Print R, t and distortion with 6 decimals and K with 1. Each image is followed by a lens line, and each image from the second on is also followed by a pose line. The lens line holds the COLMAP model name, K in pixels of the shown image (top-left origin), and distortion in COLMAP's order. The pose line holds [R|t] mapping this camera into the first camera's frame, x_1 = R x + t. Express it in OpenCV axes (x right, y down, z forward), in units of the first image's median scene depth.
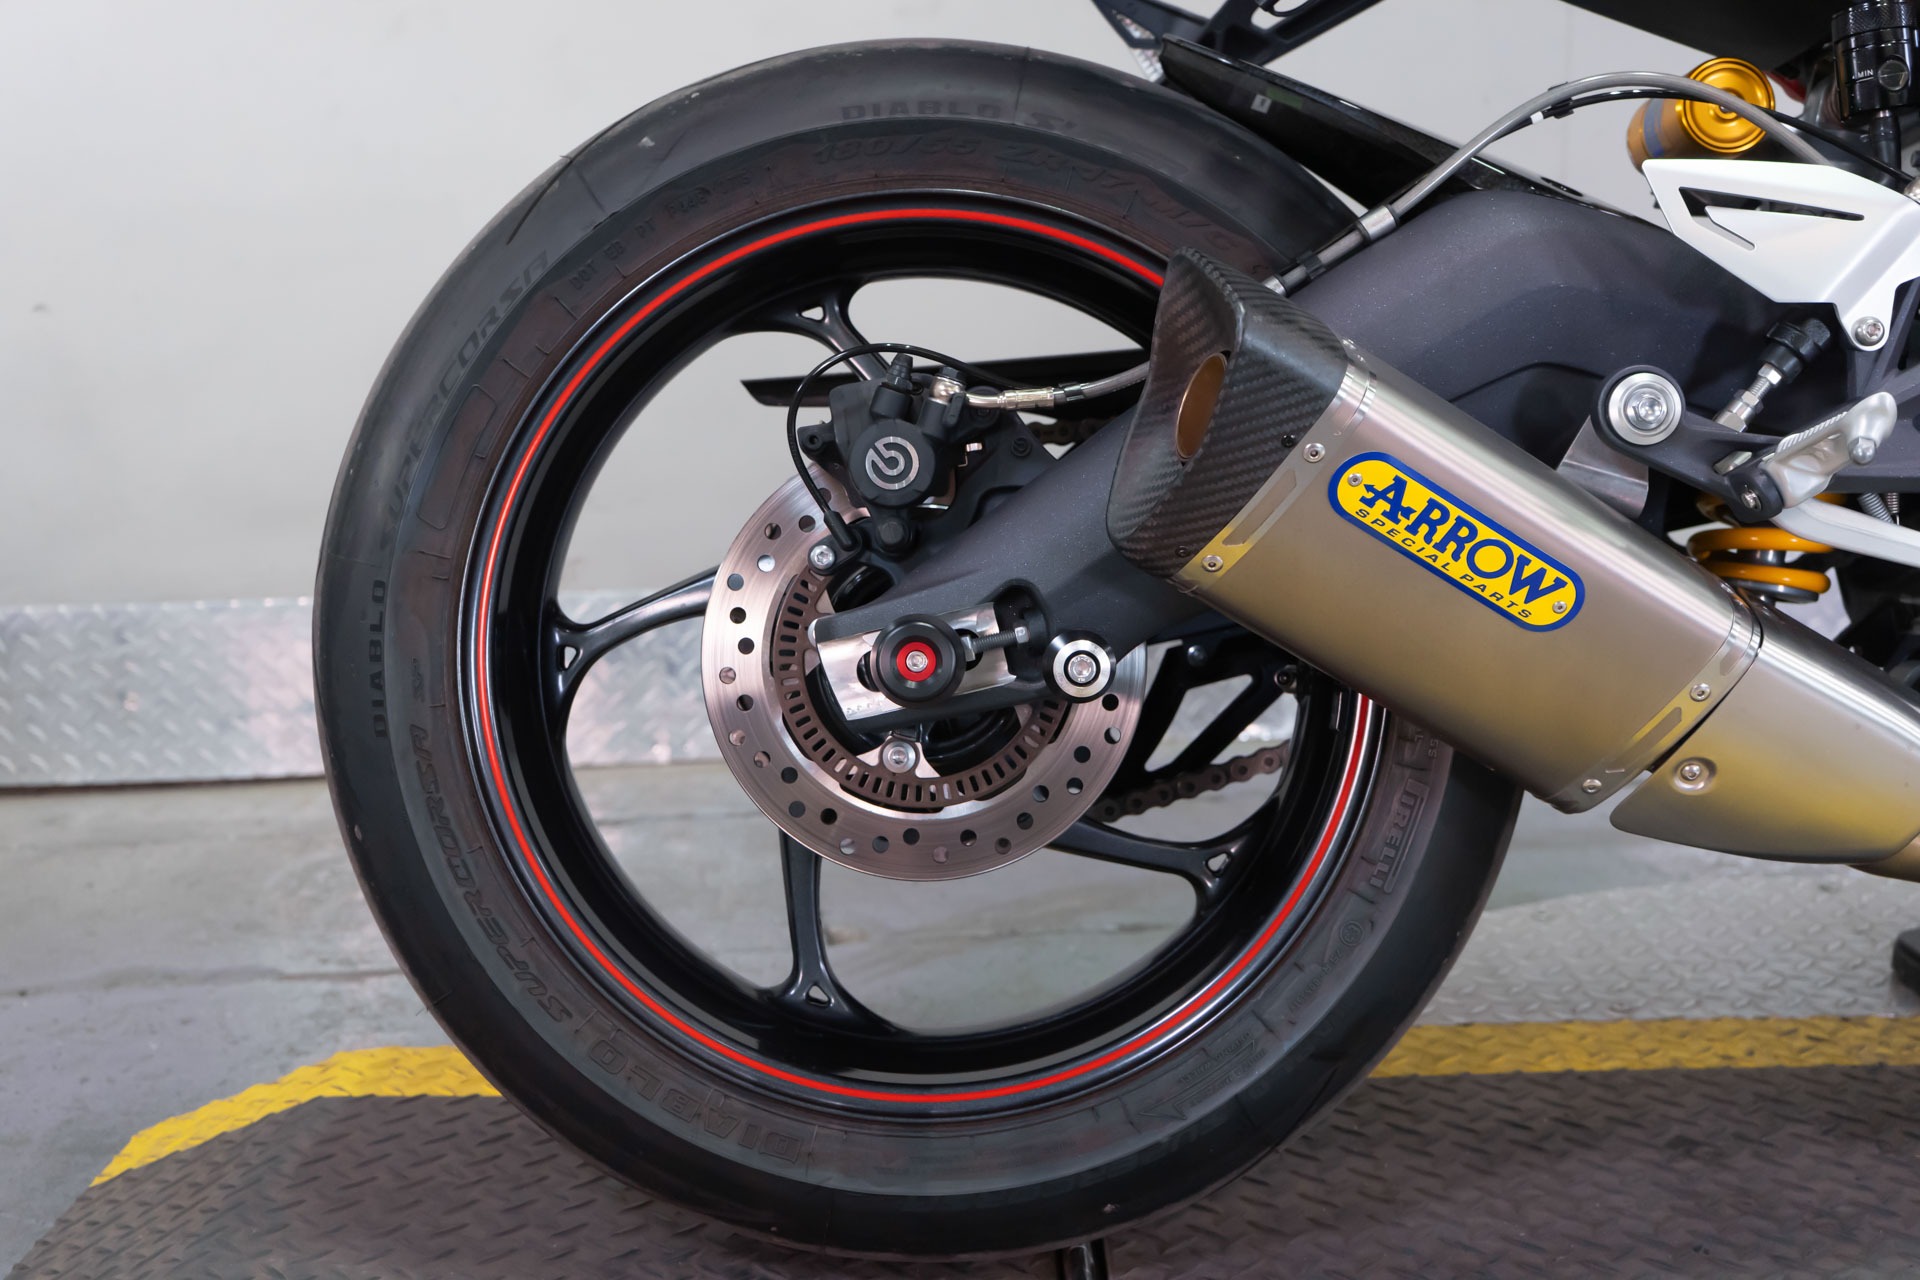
lens RADIAL K [[2248.2, 0, 960.0], [0, 2248.2, 640.0], [0, 0, 1]] dist [0.005932, 0.000954]
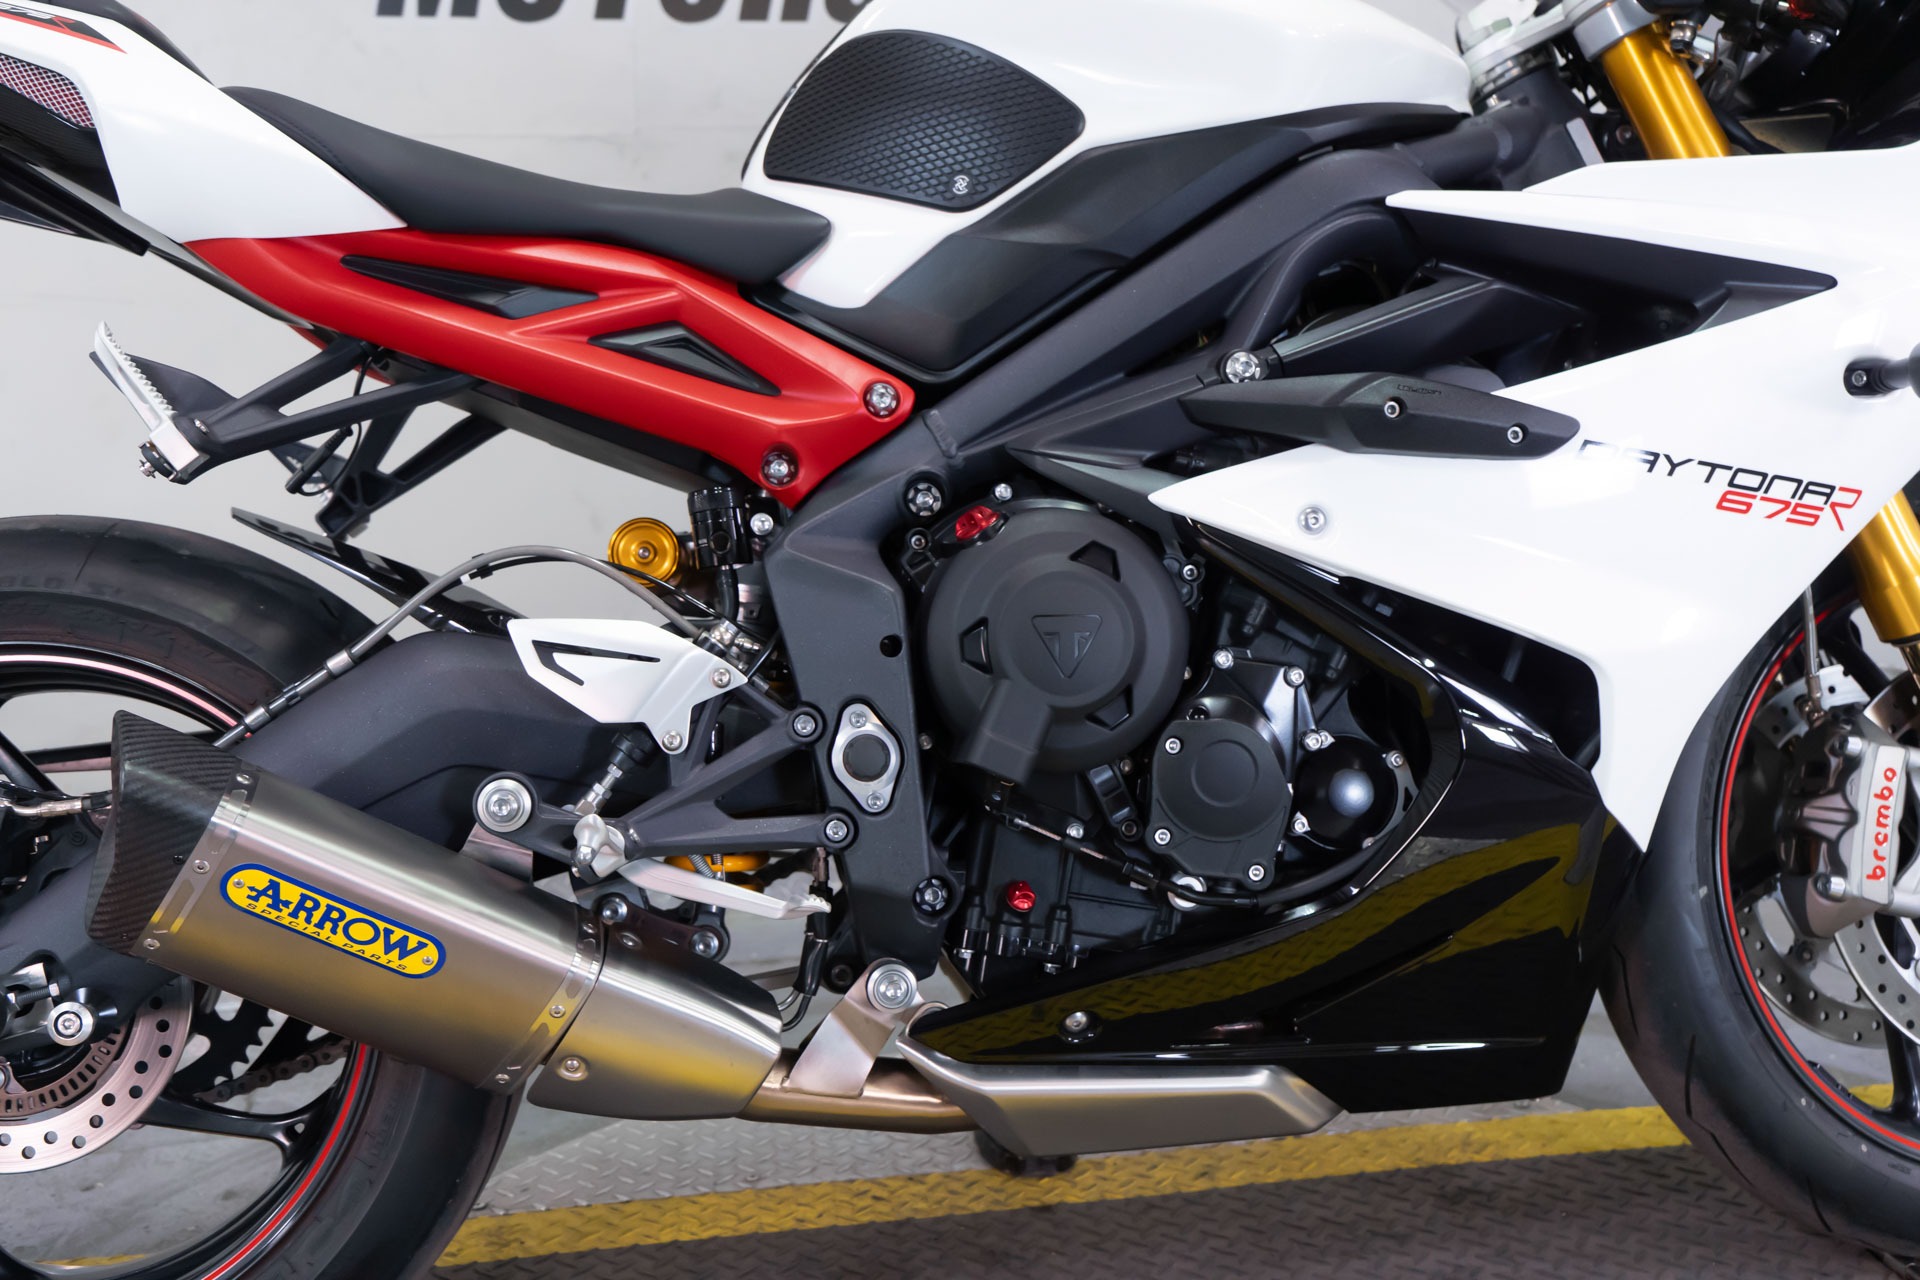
lens RADIAL K [[1786.9, 0, 961.0], [0, 1786.9, 631.8], [0, 0, 1]] dist [-0.008941, -0.001992]
pose [[0.992628, -0.034841, 0.116084, 0.444750], [0.042255, 0.997179, -0.062031, -0.125398], [-0.113595, 0.066479, 0.991301, -0.106988]]
